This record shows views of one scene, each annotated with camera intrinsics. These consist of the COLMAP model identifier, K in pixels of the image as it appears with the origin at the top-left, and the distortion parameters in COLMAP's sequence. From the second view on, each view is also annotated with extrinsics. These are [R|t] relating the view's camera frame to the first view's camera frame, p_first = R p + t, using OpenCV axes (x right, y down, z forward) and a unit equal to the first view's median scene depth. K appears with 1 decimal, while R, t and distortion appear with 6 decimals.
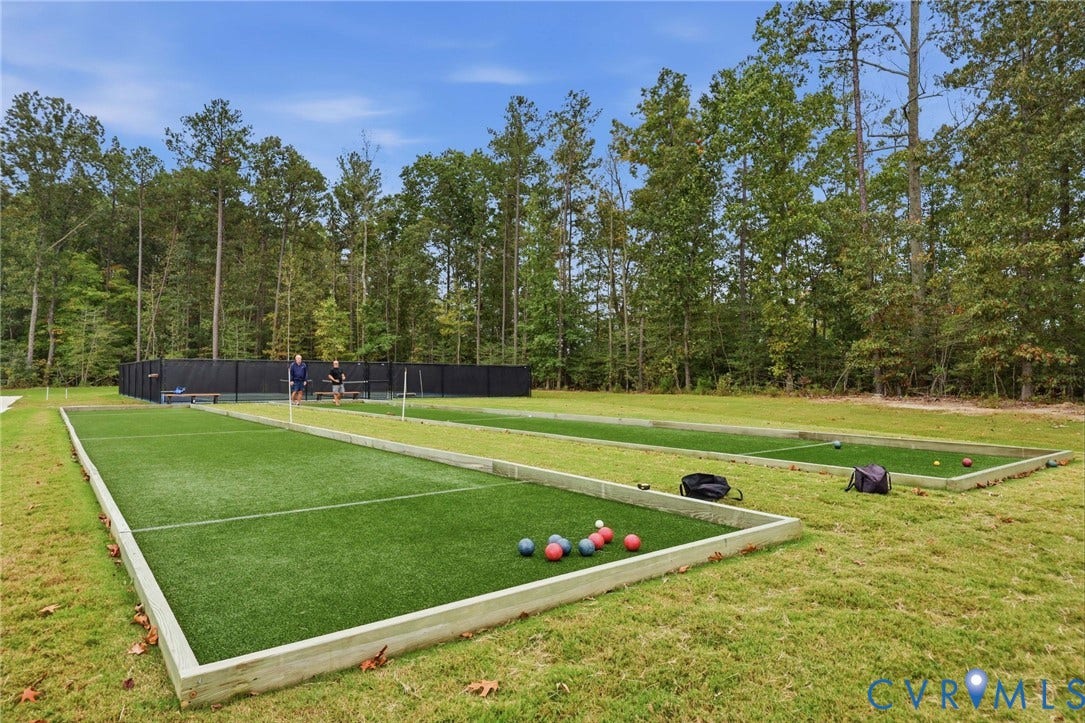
lens RADIAL K [[649.3, 0, 540.4], [0, 649.3, 358.7], [0, 0, 1]] dist [-0.001241, -0.001004]
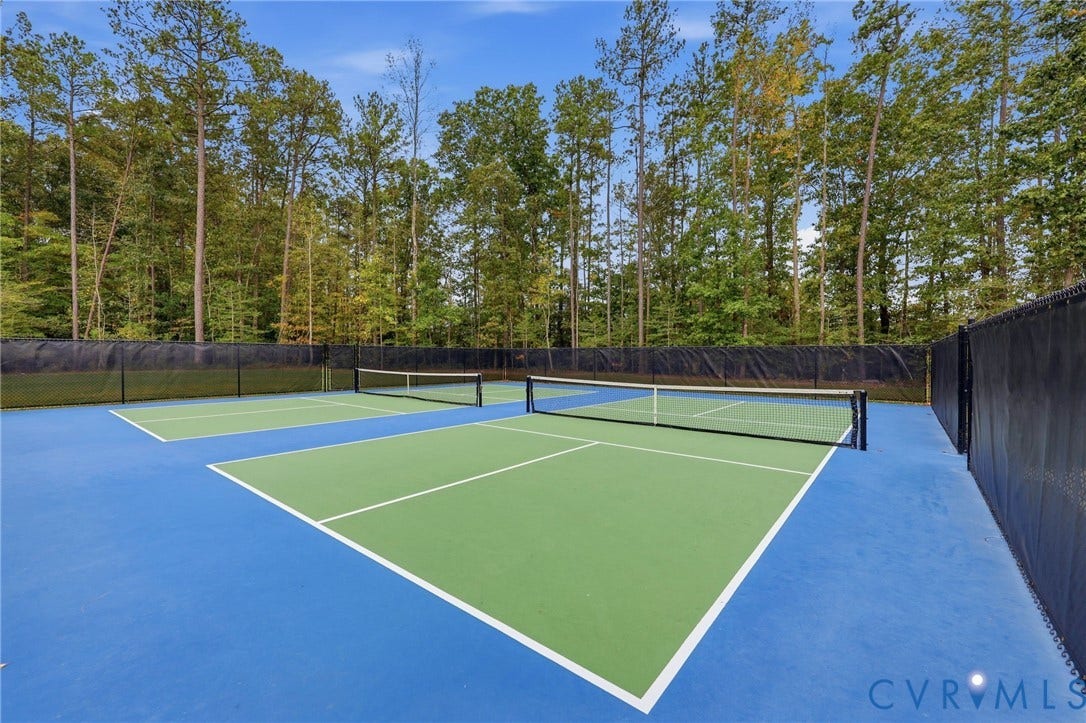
lens RADIAL K [[442.1, 0, 547.6], [0, 442.1, 361.3], [0, 0, 1]] dist [-0.006894, 0.000388]
pose [[0.971736, -0.008428, 0.235921, -0.223511], [-0.003344, 0.998771, 0.049457, 0.005044], [-0.236048, -0.048848, 0.970513, 0.398861]]
